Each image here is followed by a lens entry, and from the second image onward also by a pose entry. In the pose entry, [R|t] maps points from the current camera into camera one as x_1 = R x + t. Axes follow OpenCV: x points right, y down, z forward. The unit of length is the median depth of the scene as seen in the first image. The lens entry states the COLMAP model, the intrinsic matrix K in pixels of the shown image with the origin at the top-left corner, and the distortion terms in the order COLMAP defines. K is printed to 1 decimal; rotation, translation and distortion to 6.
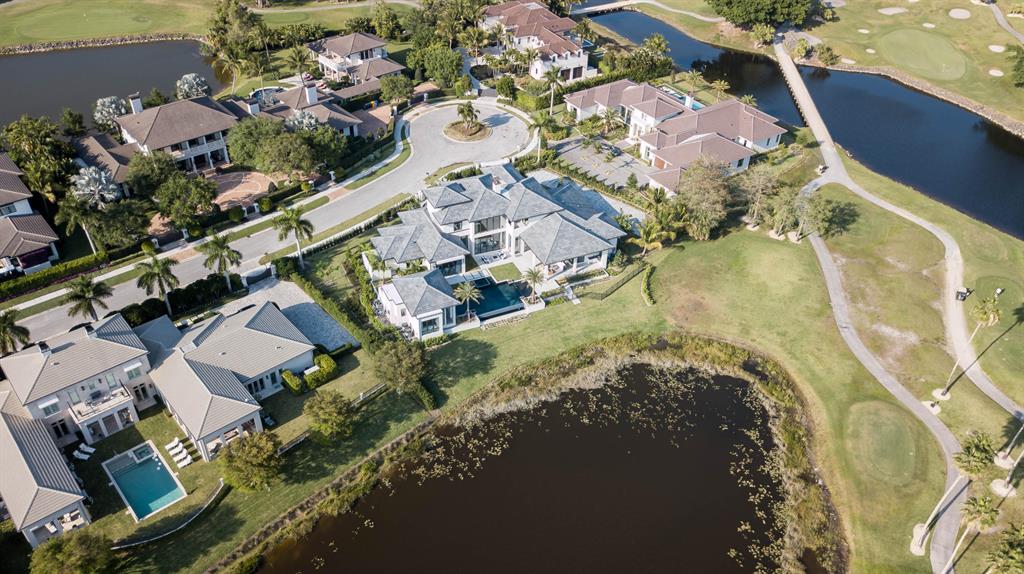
lens RADIAL K [[785.8, 0, 521.3], [0, 785.8, 289.6], [0, 0, 1]] dist [0.014100, 0.009065]
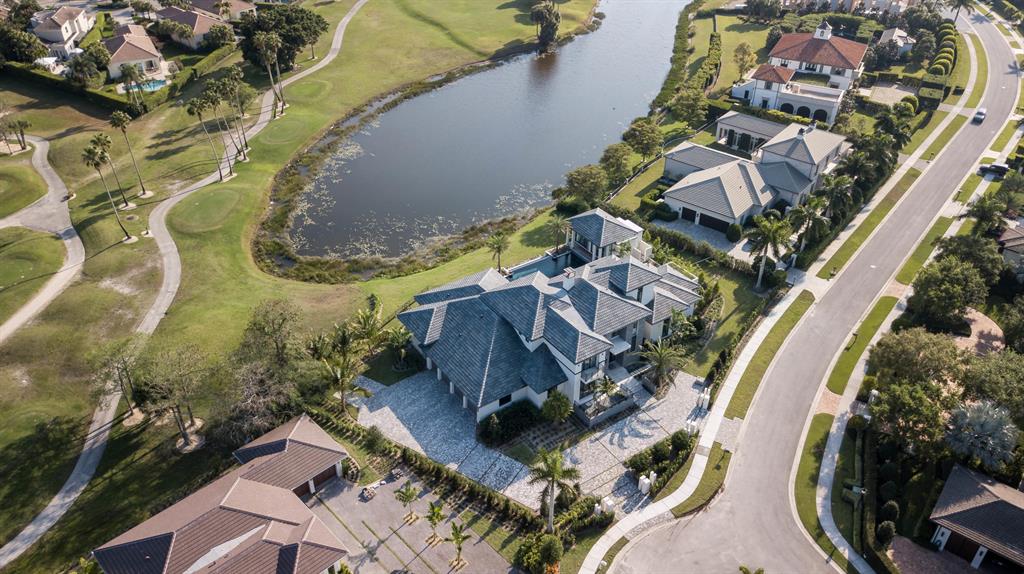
lens RADIAL K [[785.8, 0, 521.3], [0, 785.8, 289.6], [0, 0, 1]] dist [0.014100, 0.009065]
pose [[-0.984515, 0.063522, -0.163388, 0.137439], [-0.137581, 0.297617, 0.944720, -0.835005], [0.108638, 0.952570, -0.284269, 1.213030]]
